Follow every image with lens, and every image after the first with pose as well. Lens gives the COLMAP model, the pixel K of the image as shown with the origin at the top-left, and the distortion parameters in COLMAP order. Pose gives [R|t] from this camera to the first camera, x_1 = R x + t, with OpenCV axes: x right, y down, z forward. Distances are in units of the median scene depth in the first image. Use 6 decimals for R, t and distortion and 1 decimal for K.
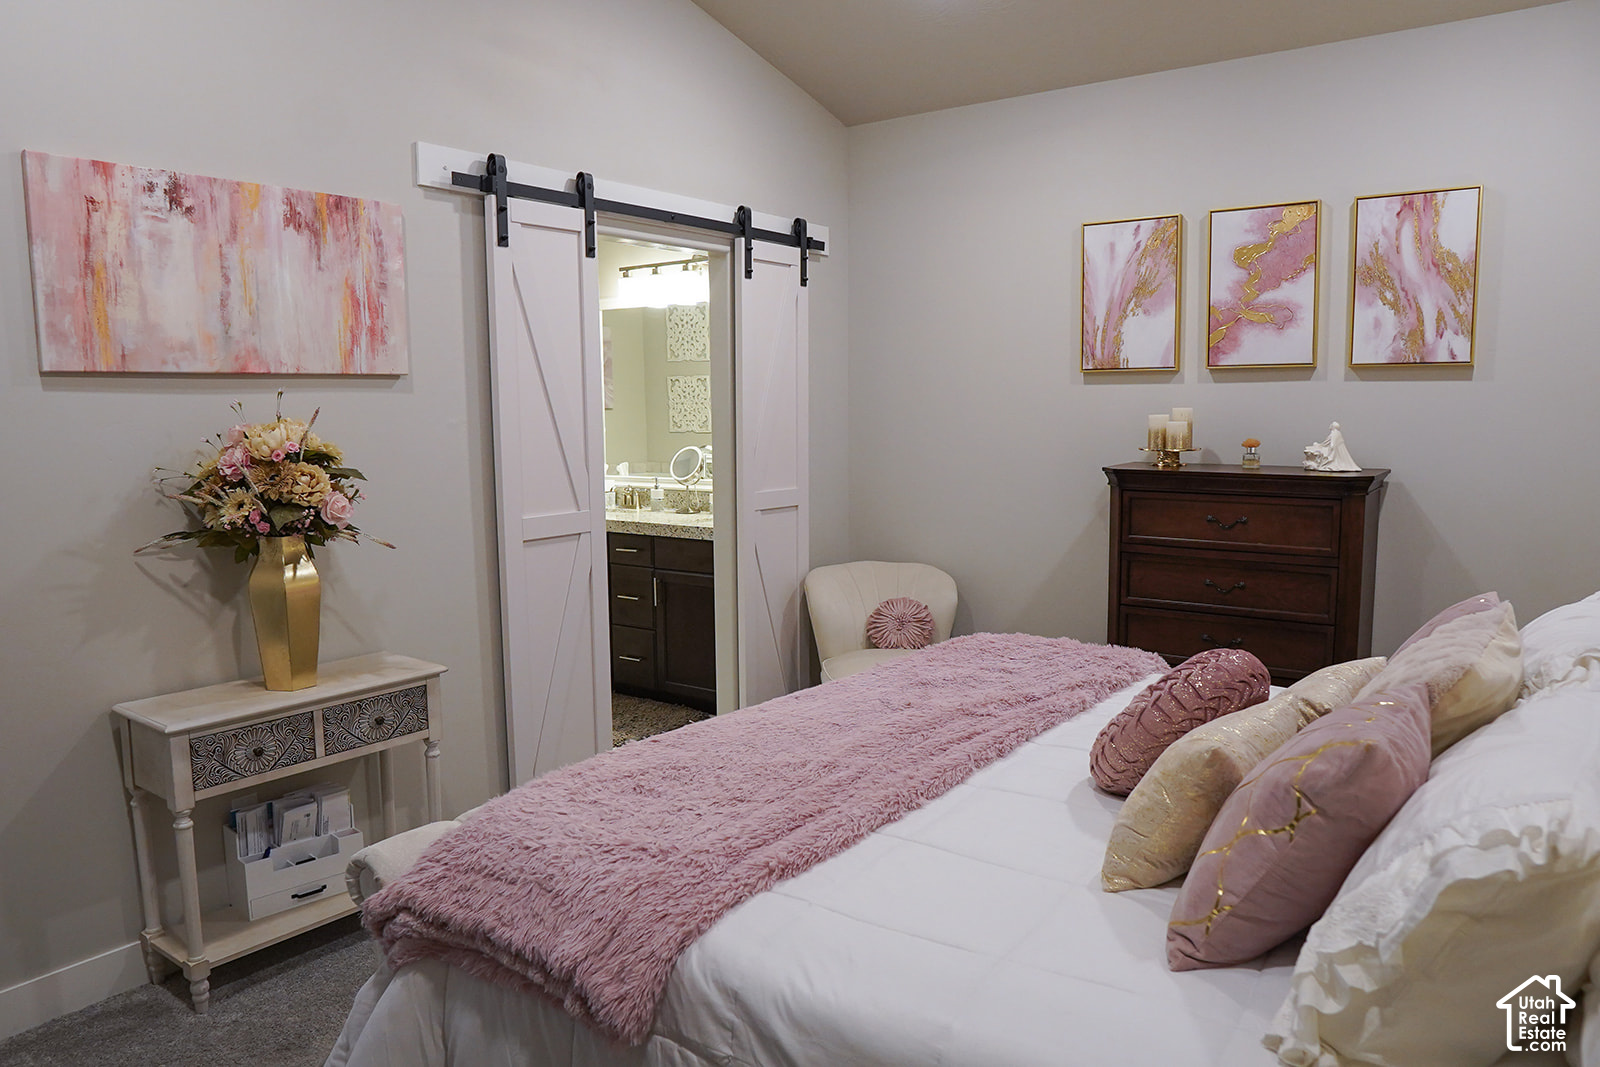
lens RADIAL K [[1127.3, 0, 788.8], [0, 1127.3, 553.4], [0, 0, 1]] dist [-0.110542, 0.070465]
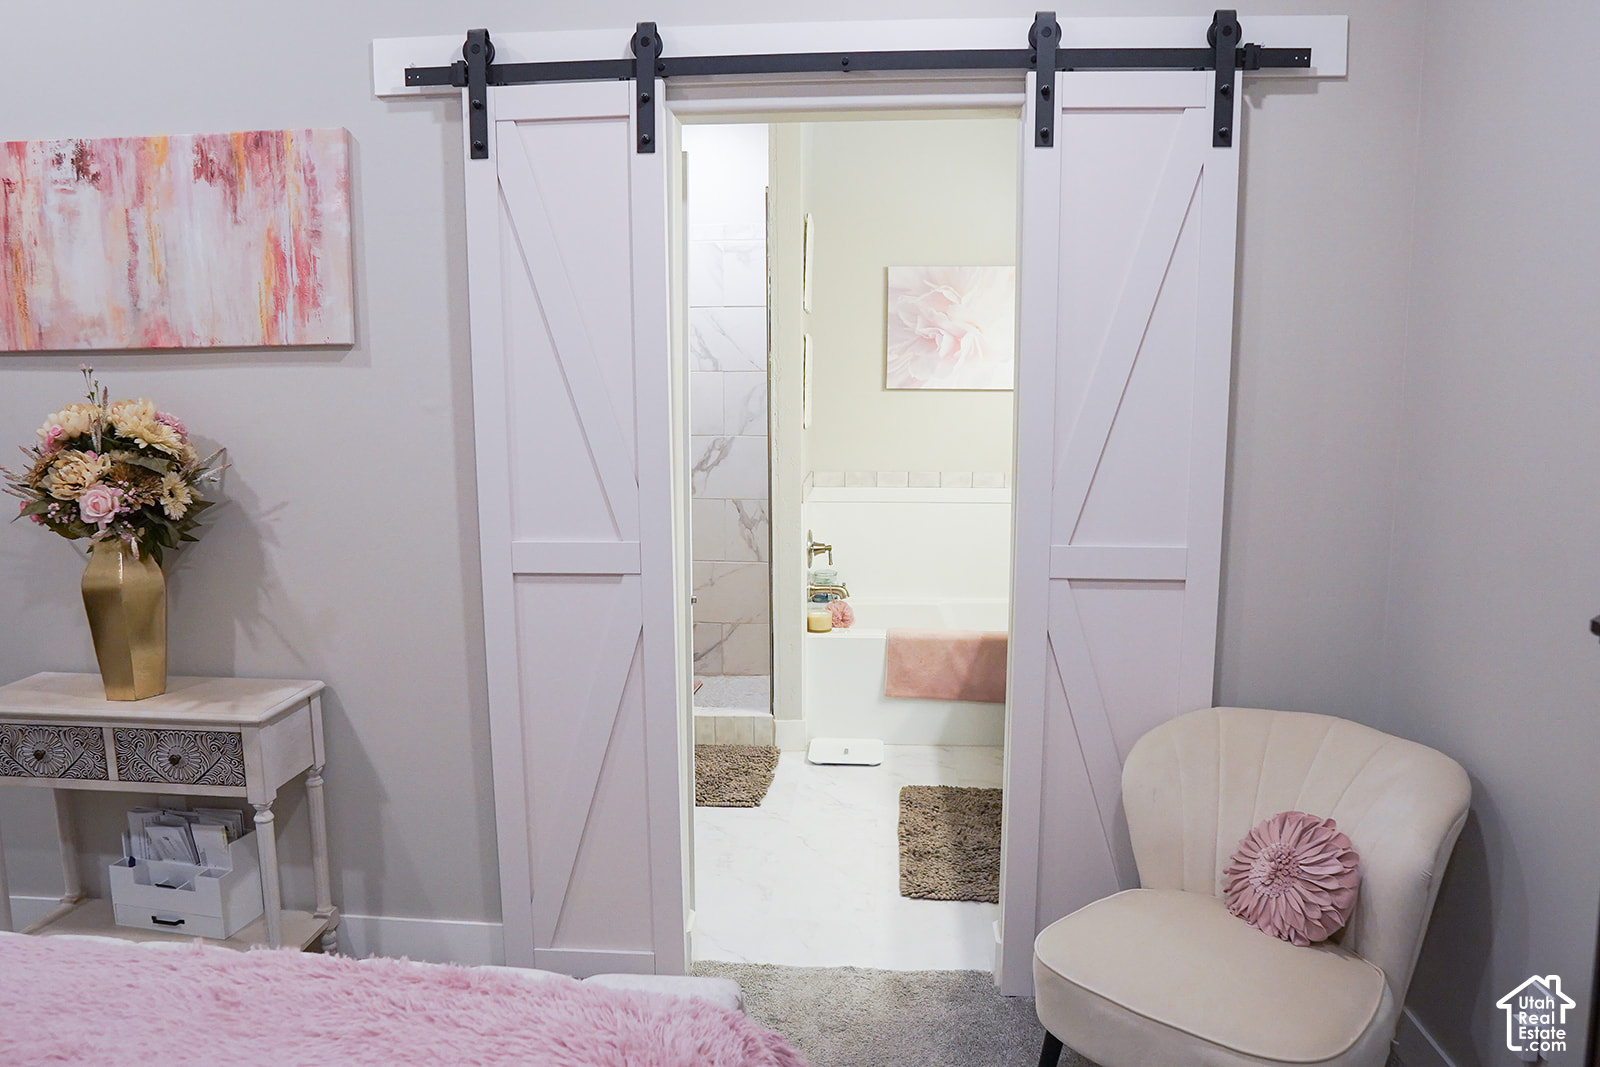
lens RADIAL K [[1127.3, 0, 788.8], [0, 1127.3, 553.4], [0, 0, 1]] dist [-0.110542, 0.070465]
pose [[0.528870, 0.128833, -0.838867, 0.551111], [-0.111261, 0.990406, 0.081961, -0.123520], [0.841378, 0.049987, 0.538130, 0.930210]]
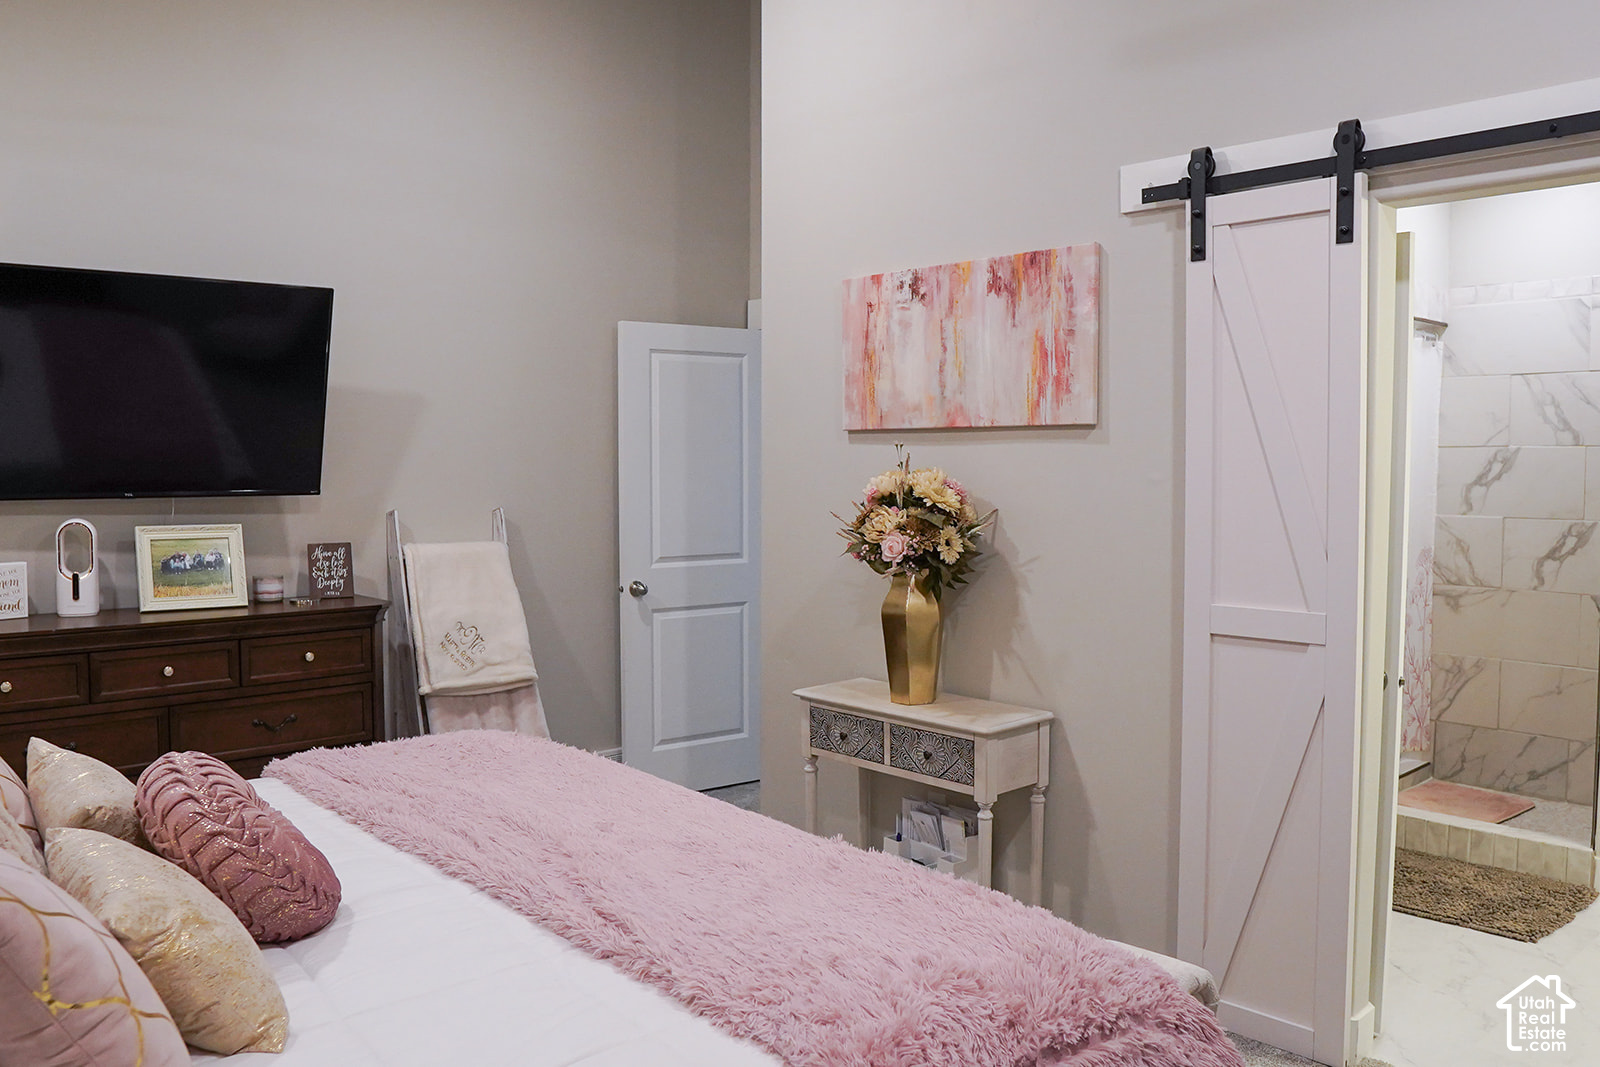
lens RADIAL K [[1262.9, 0, 800.5], [0, 1262.9, 524.9], [0, 0, 1]] dist [-0.080754, 0.009003]
pose [[-0.194207, 0.057638, -0.979266, 0.803394], [-0.126543, 0.988459, 0.083276, -0.147642], [0.972764, 0.140092, -0.184672, 1.064481]]
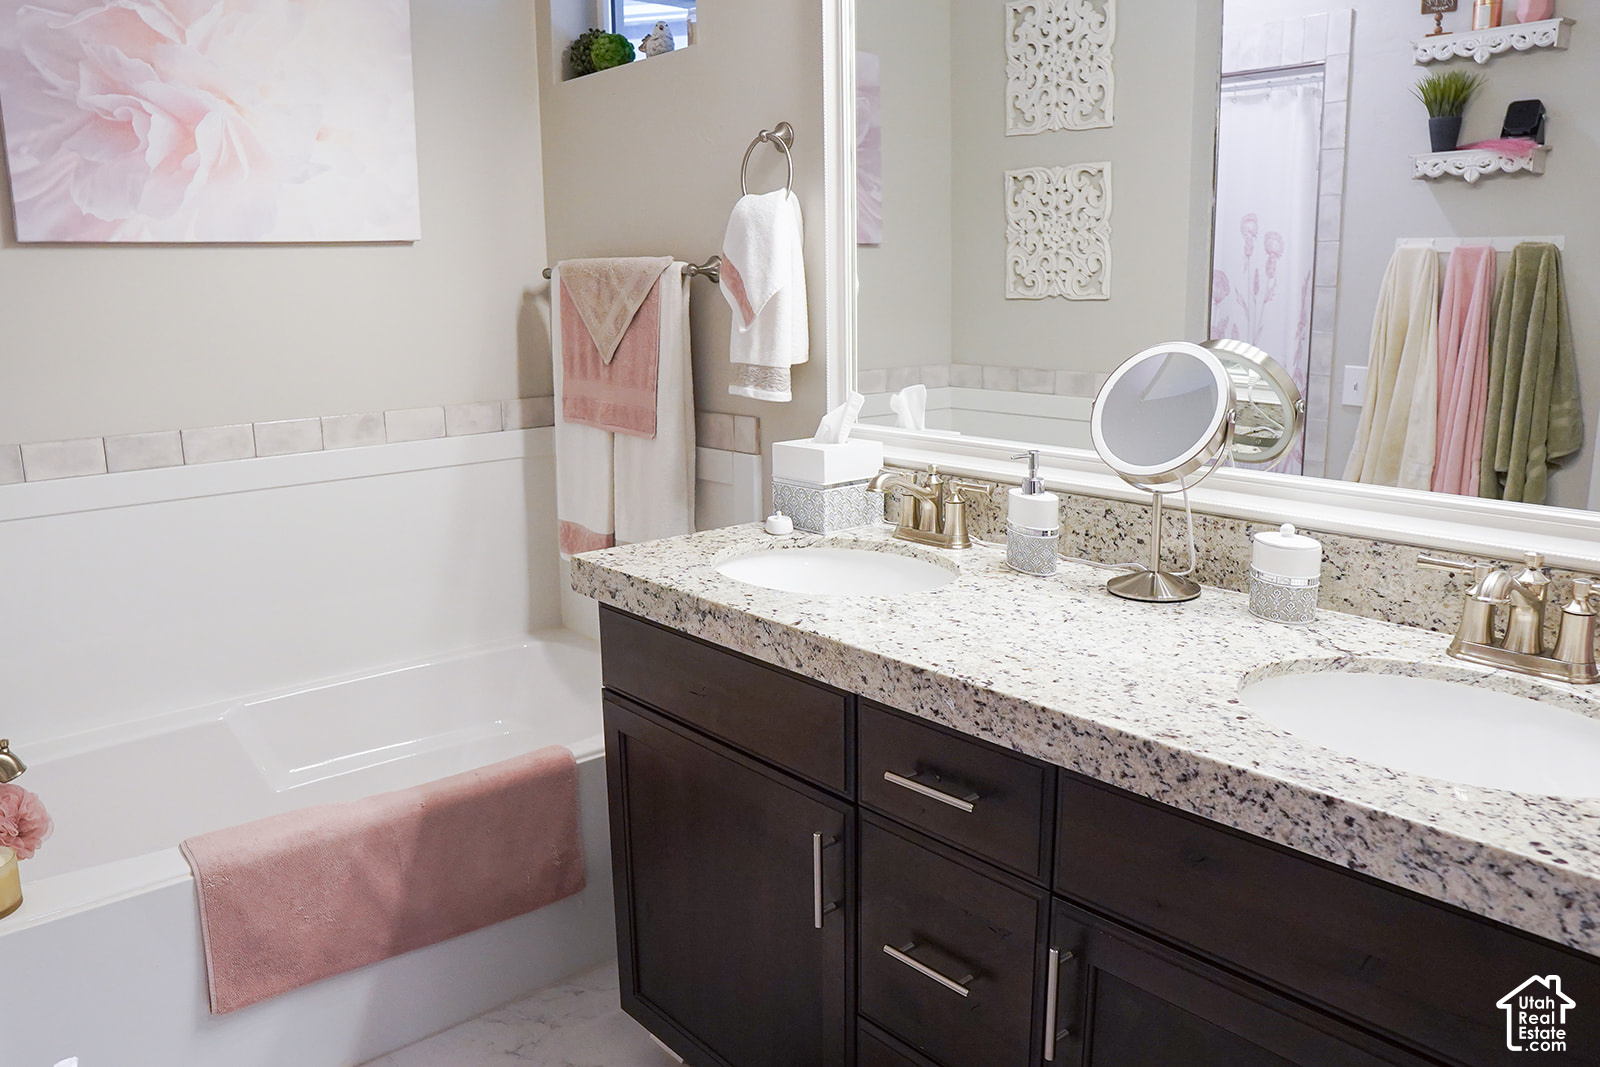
lens RADIAL K [[1201.2, 0, 799.7], [0, 1201.2, 550.5], [0, 0, 1]] dist [-0.127695, 0.088780]
pose [[0.976479, 0.043464, -0.211188, -0.215675], [-0.023609, 0.995135, 0.095648, -0.136292], [0.214318, -0.088412, 0.972754, 1.360962]]
